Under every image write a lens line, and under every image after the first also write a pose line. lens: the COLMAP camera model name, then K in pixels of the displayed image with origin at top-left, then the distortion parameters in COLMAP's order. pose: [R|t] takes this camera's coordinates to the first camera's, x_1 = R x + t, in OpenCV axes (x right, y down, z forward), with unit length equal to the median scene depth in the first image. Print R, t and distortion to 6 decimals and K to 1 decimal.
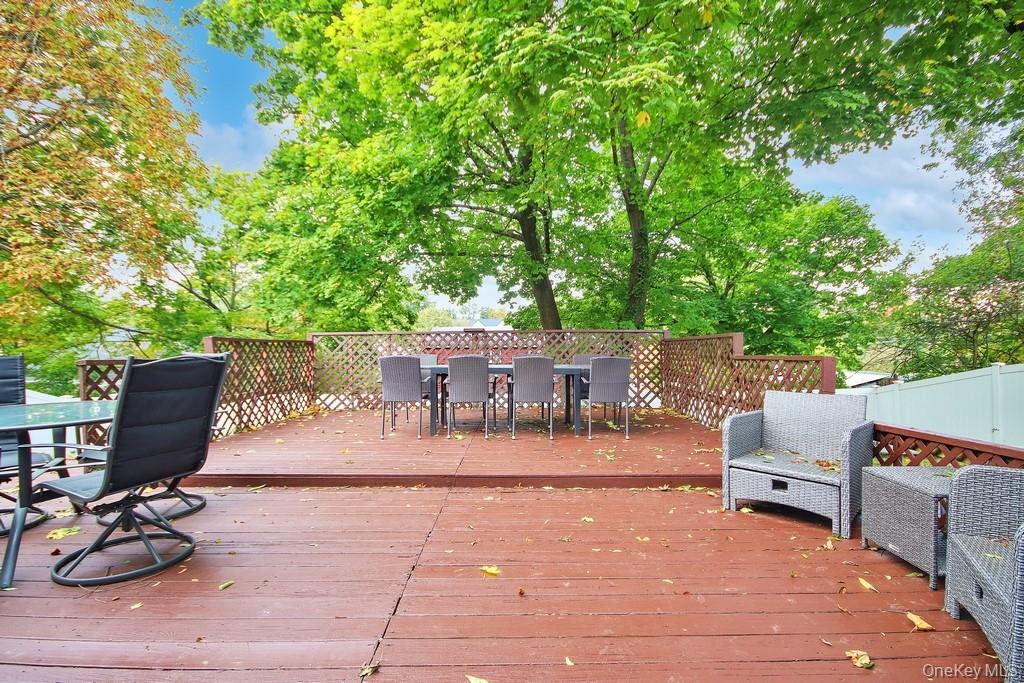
lens RADIAL K [[473.5, 0, 508.0], [0, 473.5, 335.5], [0, 0, 1]] dist [-0.016127, 0.001053]
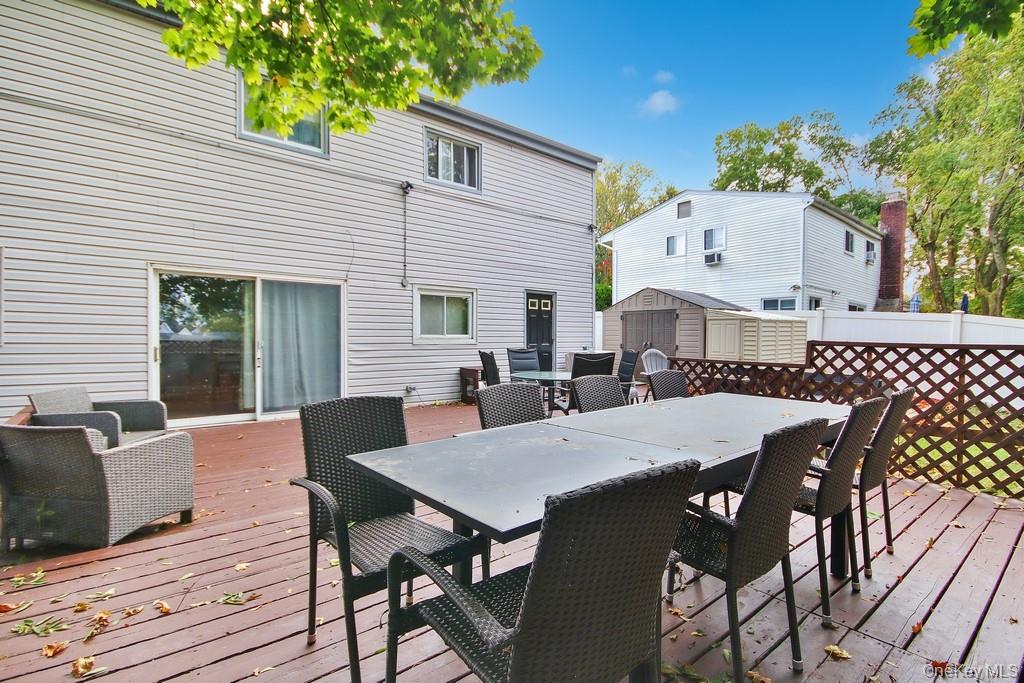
lens RADIAL K [[473.5, 0, 508.0], [0, 473.5, 335.5], [0, 0, 1]] dist [-0.016127, 0.001053]
pose [[-0.768904, -0.004840, -0.639346, 0.468722], [0.002631, 0.999939, -0.010734, 0.007971], [0.639359, -0.009935, -0.768844, 1.707685]]
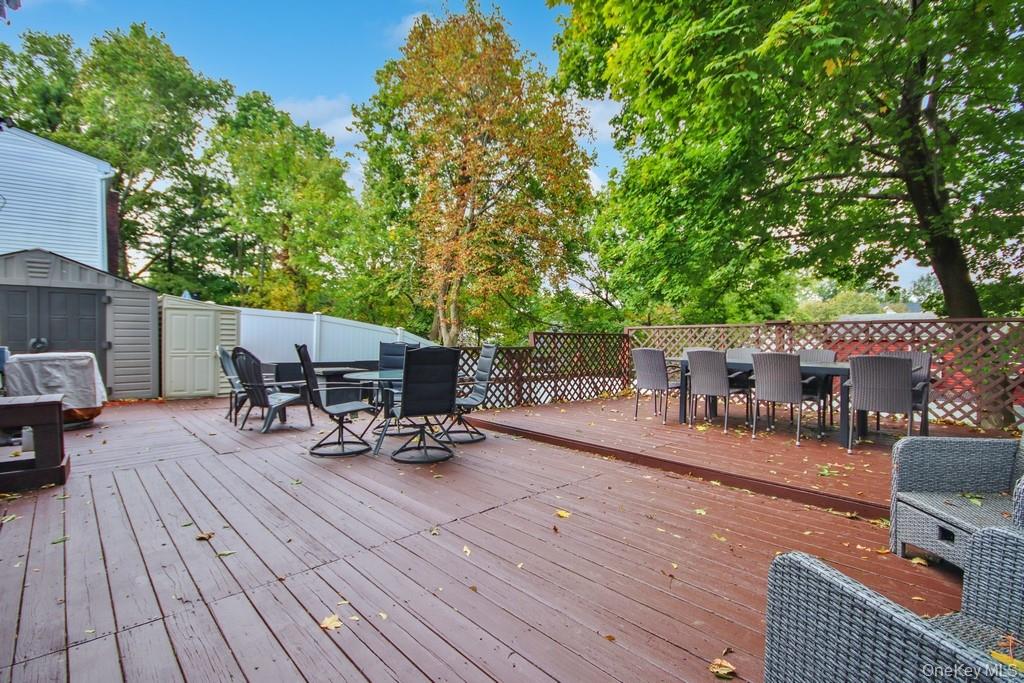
lens RADIAL K [[473.5, 0, 508.0], [0, 473.5, 335.5], [0, 0, 1]] dist [-0.016127, 0.001053]
pose [[0.678347, 0.005501, -0.734721, 0.484330], [0.007978, 0.999858, 0.014852, -0.005016], [0.734699, -0.015936, 0.678207, 0.013090]]
